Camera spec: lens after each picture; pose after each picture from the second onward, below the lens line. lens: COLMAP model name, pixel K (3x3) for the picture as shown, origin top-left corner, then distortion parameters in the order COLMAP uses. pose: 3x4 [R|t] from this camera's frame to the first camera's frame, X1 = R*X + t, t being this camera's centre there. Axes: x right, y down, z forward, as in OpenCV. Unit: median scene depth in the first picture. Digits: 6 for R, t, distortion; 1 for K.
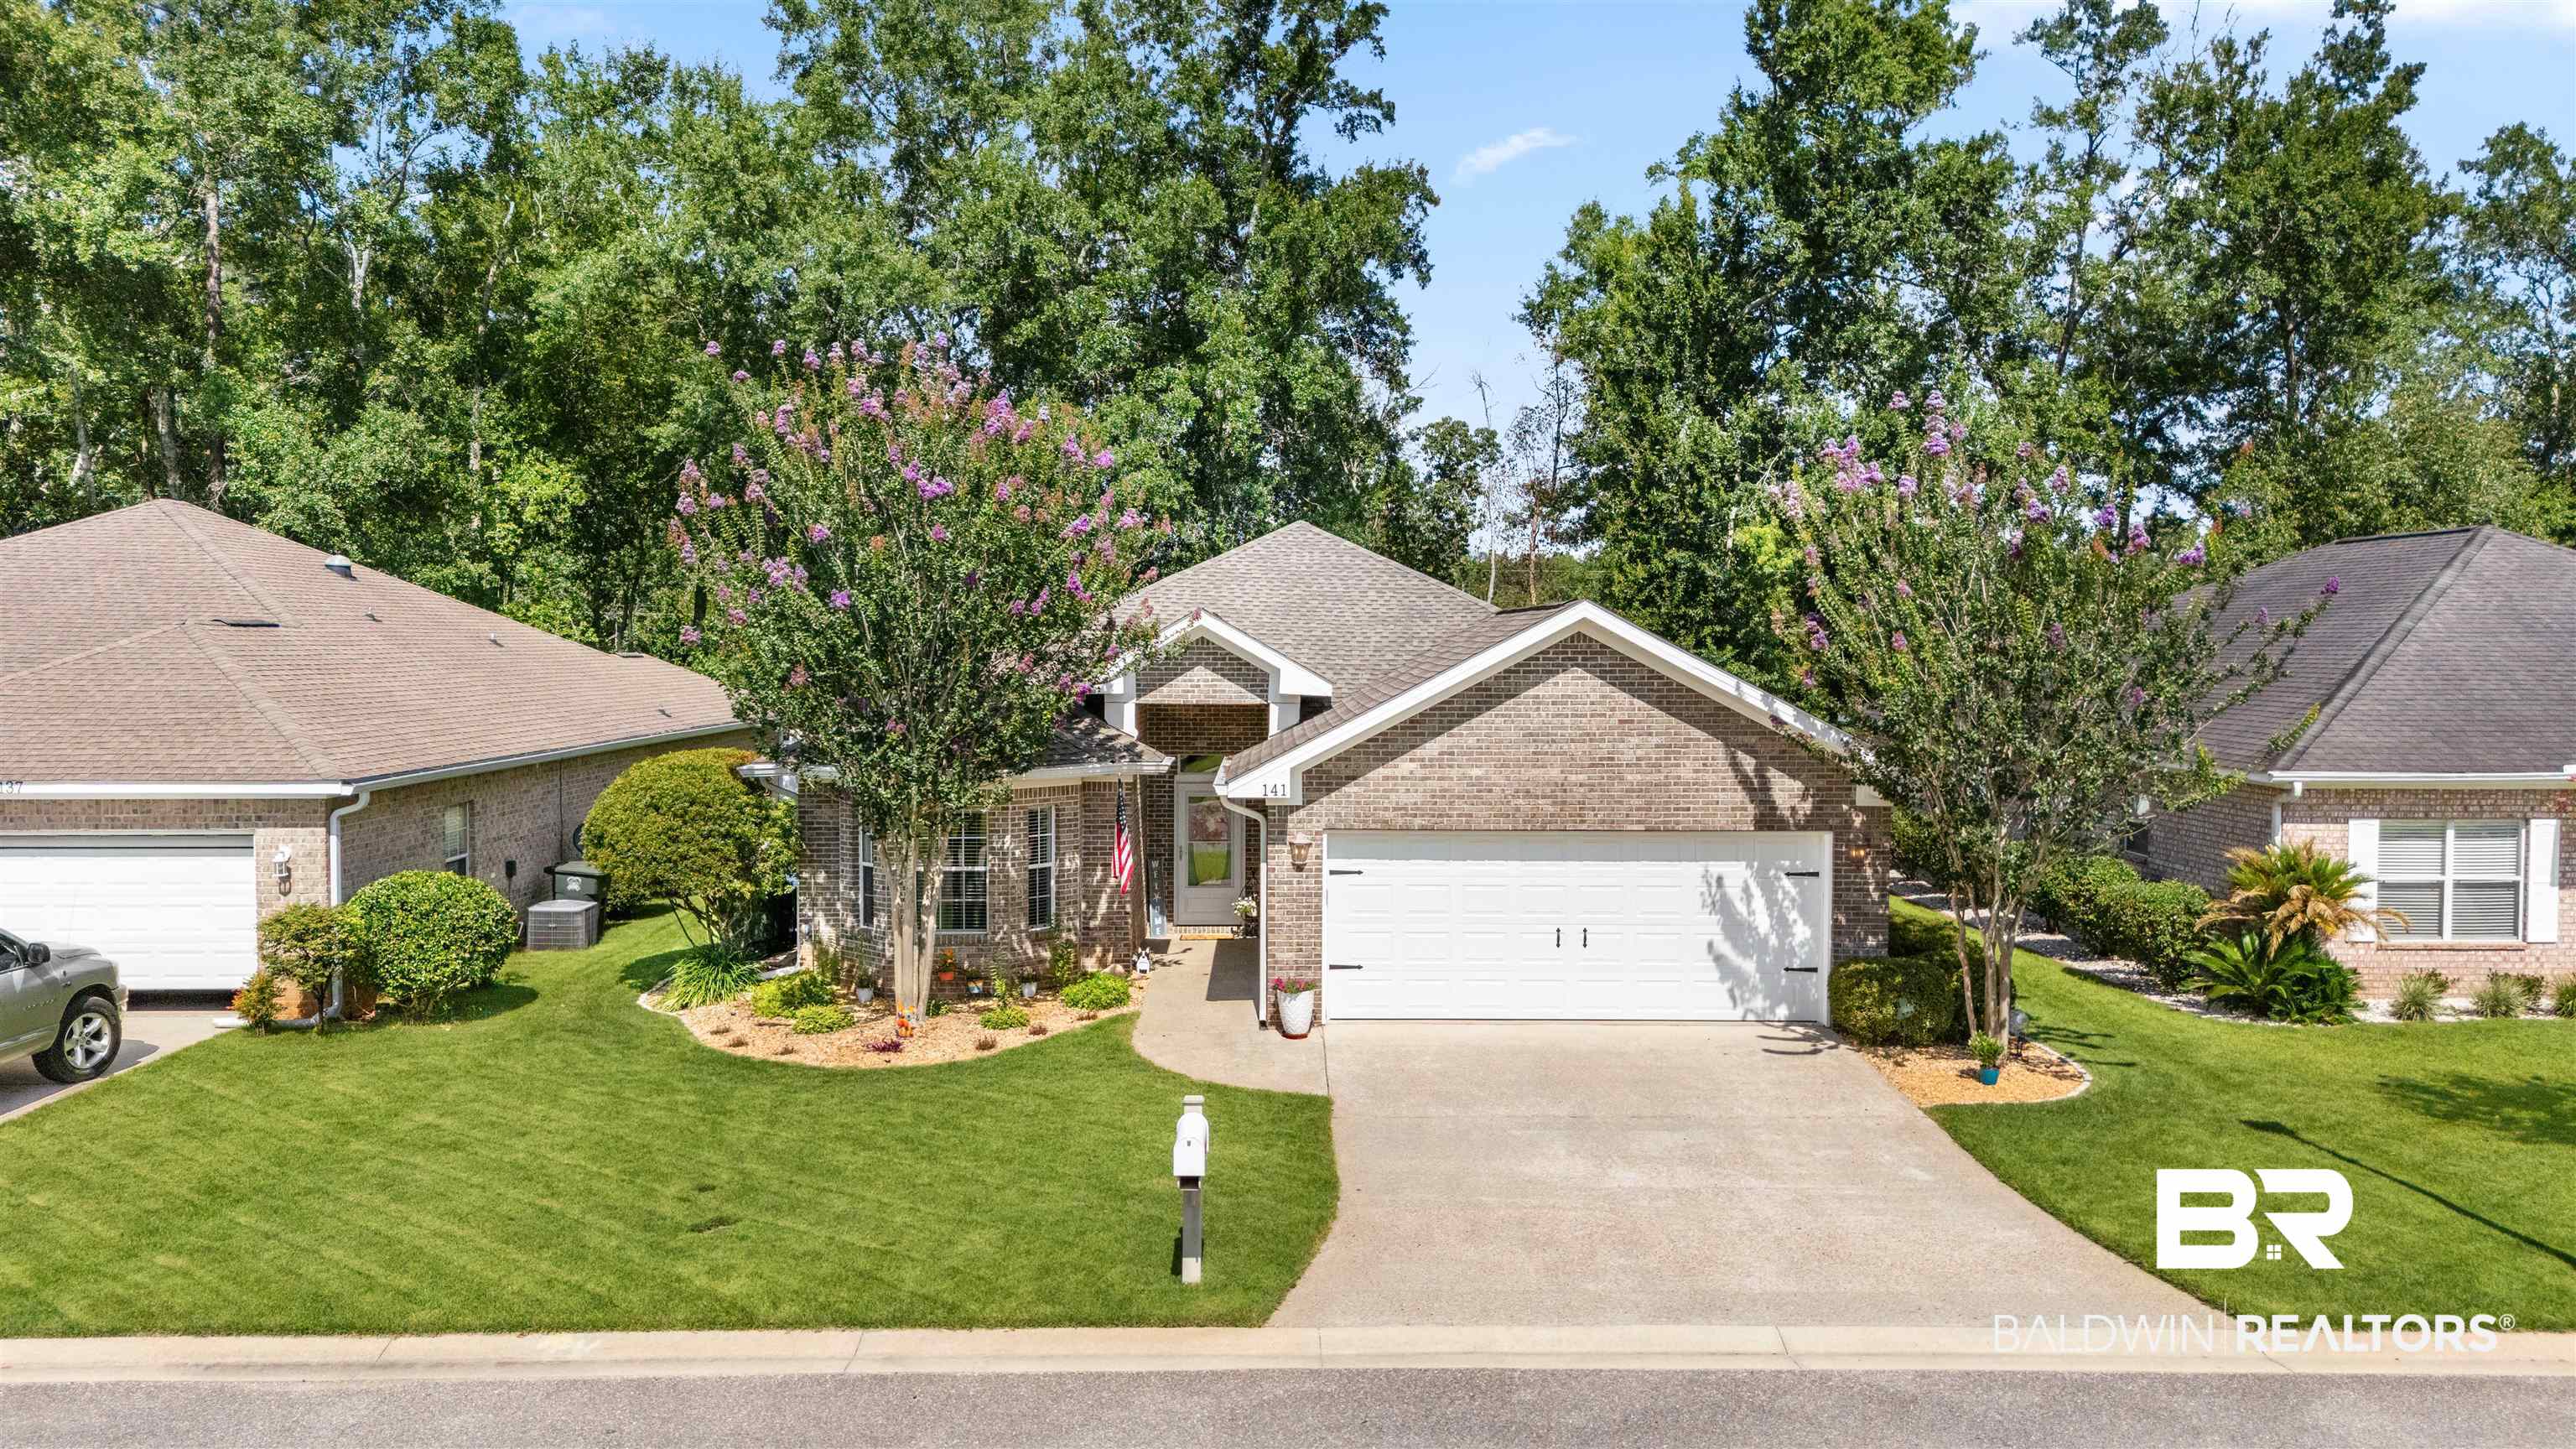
lens RADIAL K [[1857.3, 0, 1349.5], [0, 1857.3, 725.1], [0, 0, 1]] dist [0.050754, -0.025618]
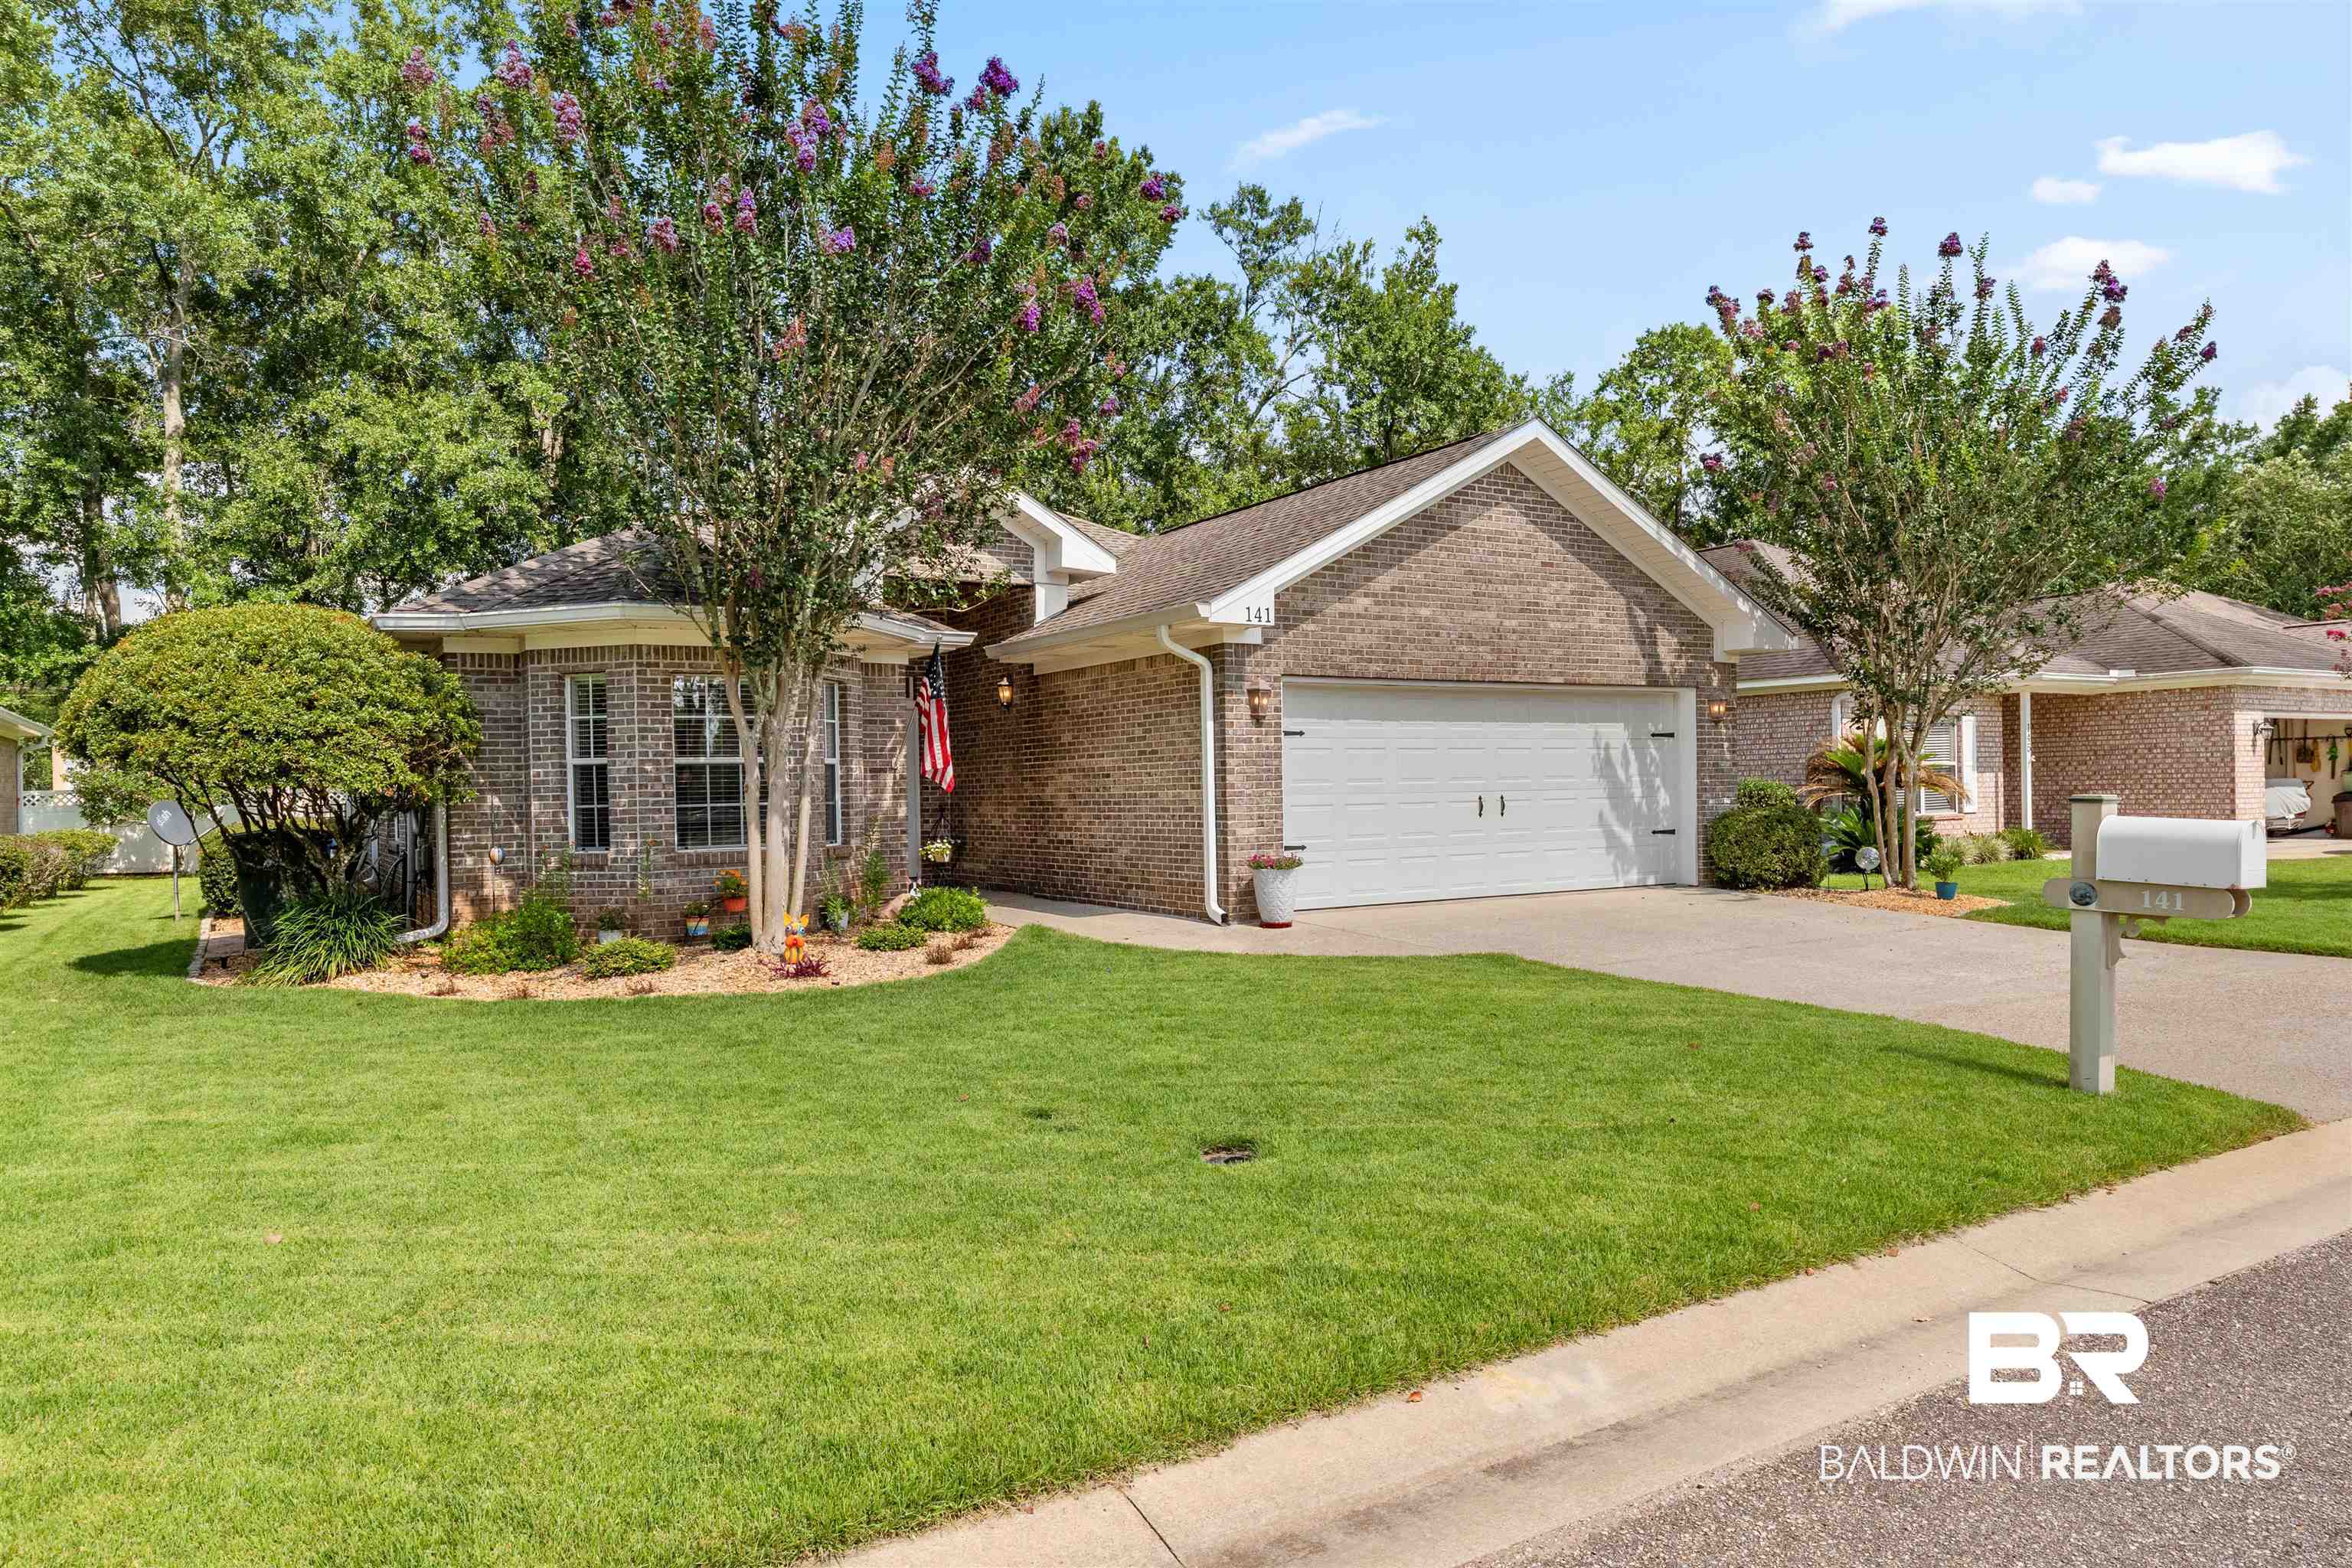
lens RADIAL K [[1473.1, 0, 1183.2], [0, 1473.1, 789.7], [0, 0, 1]] dist [0.003092, 0.000374]
pose [[0.870257, -0.021902, 0.492111, -0.363798], [0.046344, 0.998220, -0.037529, 0.126238], [-0.490413, 0.055467, 0.869723, 0.449201]]
